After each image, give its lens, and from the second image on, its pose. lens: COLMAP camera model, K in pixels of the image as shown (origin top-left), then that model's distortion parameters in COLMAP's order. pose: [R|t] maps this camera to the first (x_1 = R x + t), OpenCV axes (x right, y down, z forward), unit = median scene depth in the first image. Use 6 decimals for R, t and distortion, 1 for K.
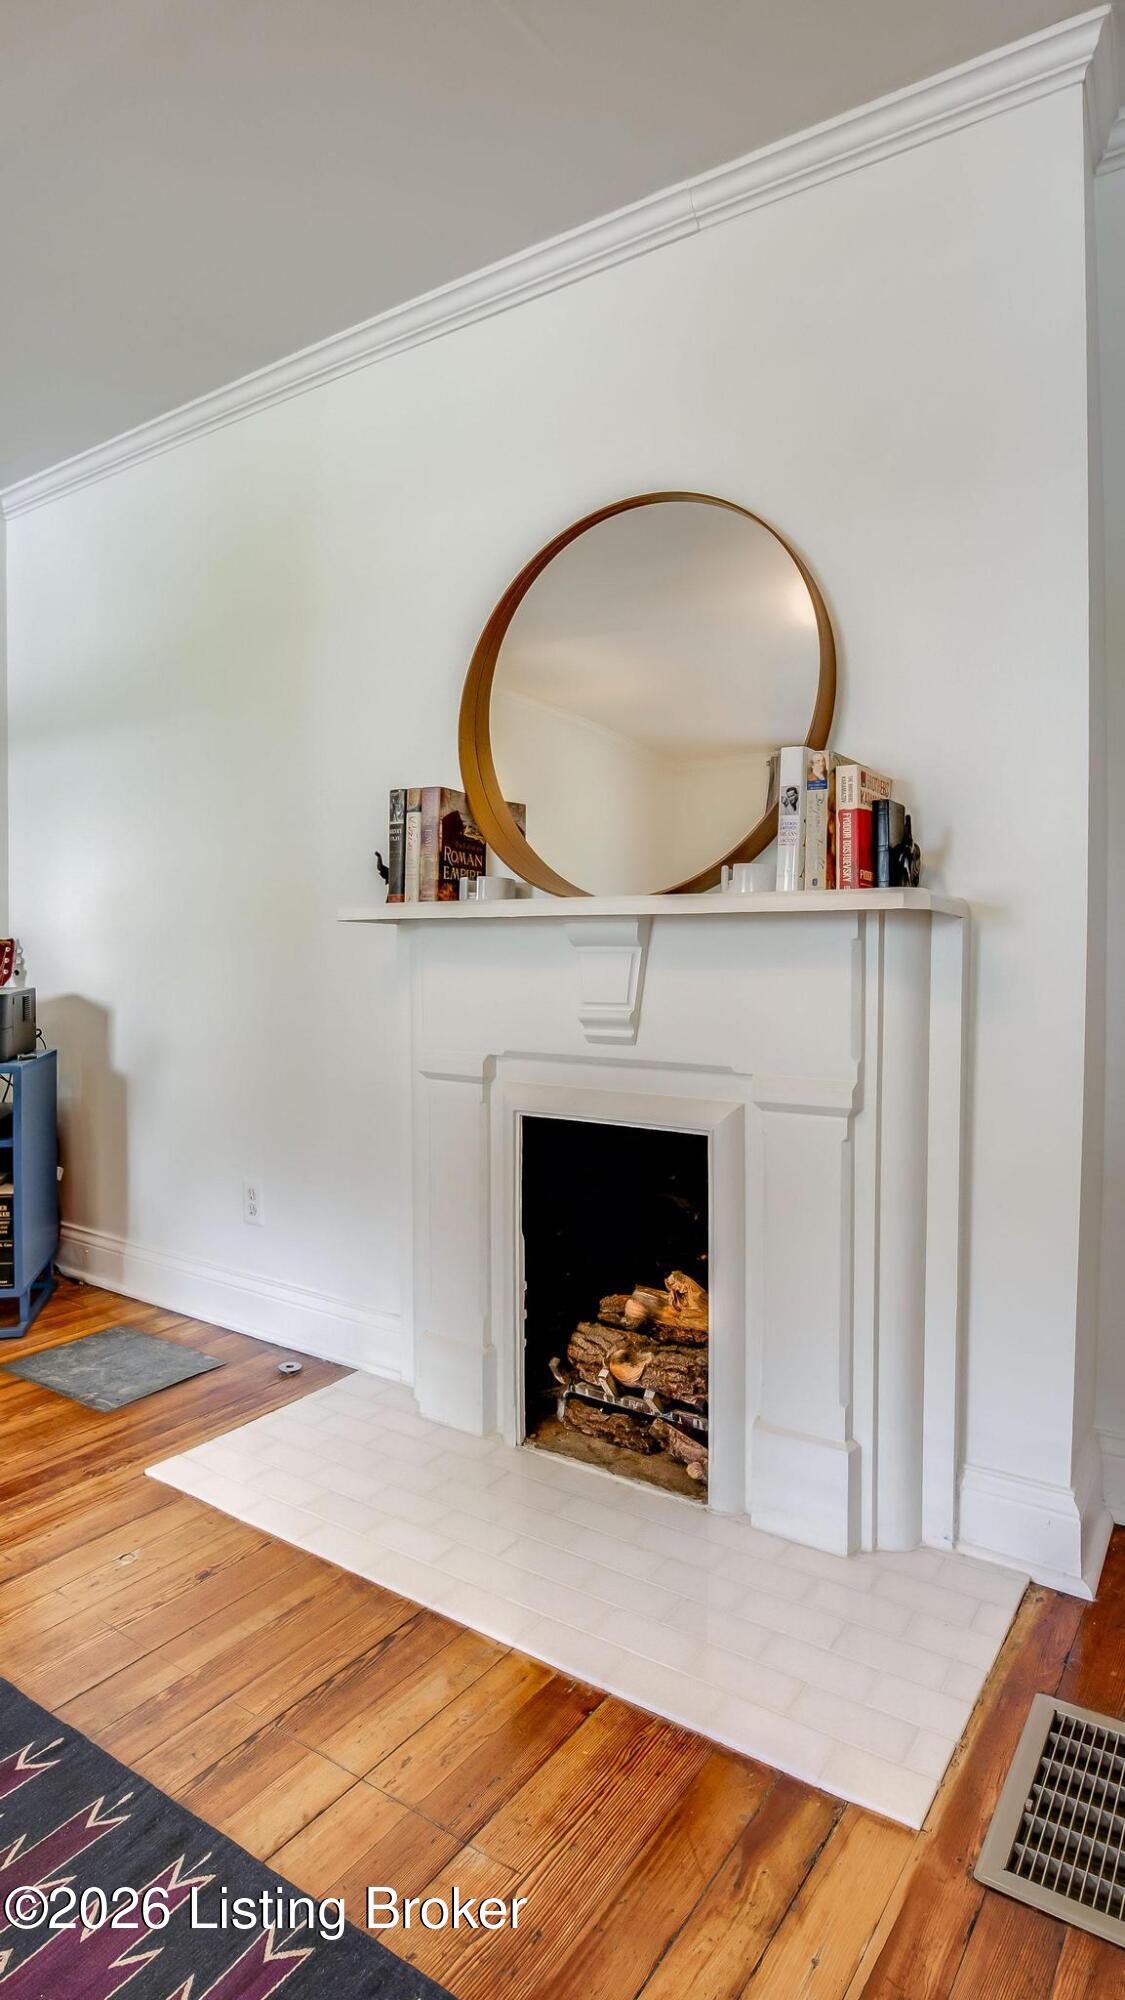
lens RADIAL K [[1055.2, 0, 555.1], [0, 1055.2, 914.2], [0, 0, 1]] dist [-0.038892, 0.000588]
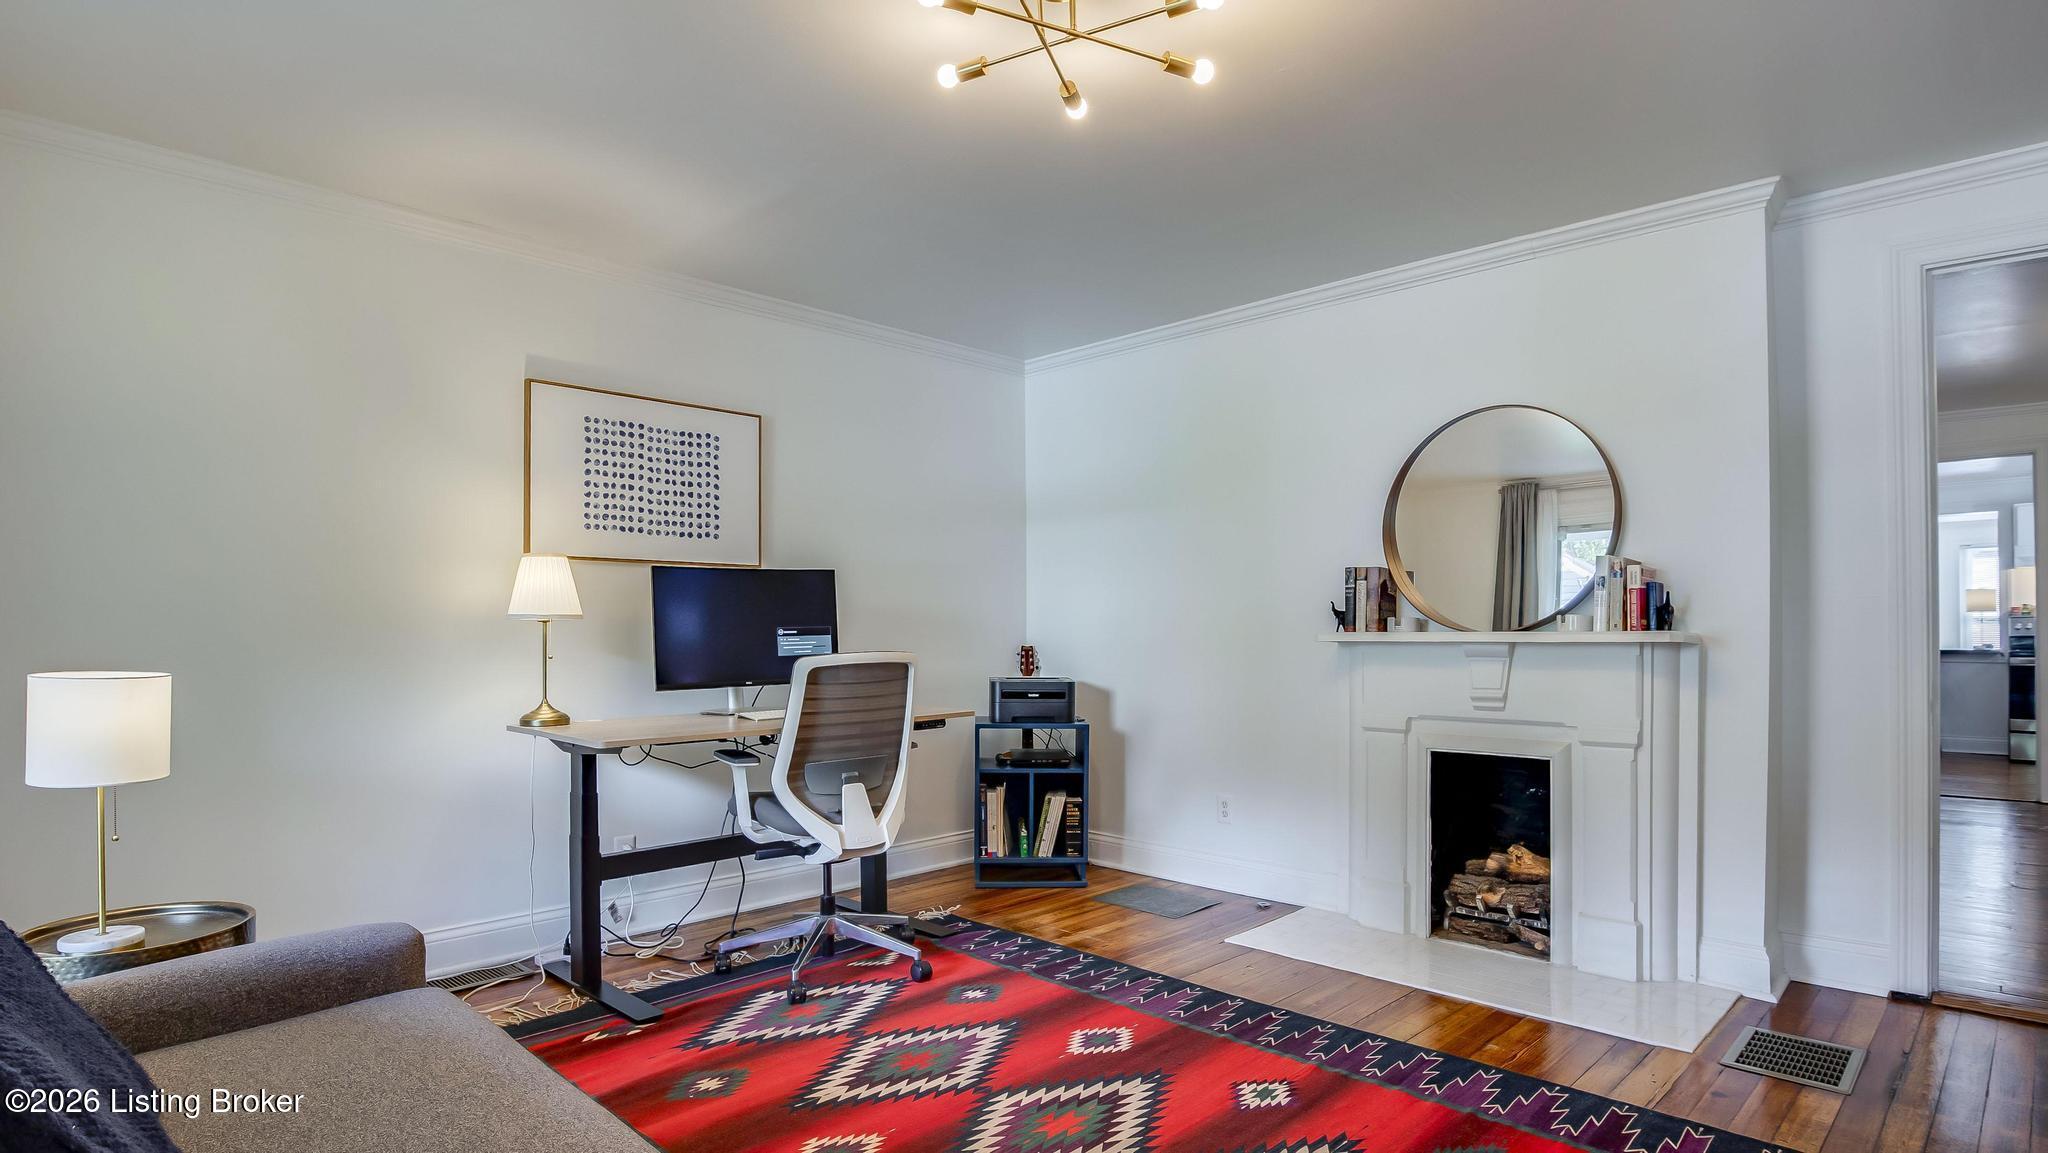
lens RADIAL K [[1074.9, 0, 1024.4], [0, 1074.9, 596.3], [0, 0, 1]] dist [-0.025543, 0.000724]
pose [[0.988624, -0.003534, -0.150364, -0.443630], [0.002674, 0.999979, -0.005918, -0.064115], [0.150381, 0.005449, 0.988613, -0.915306]]
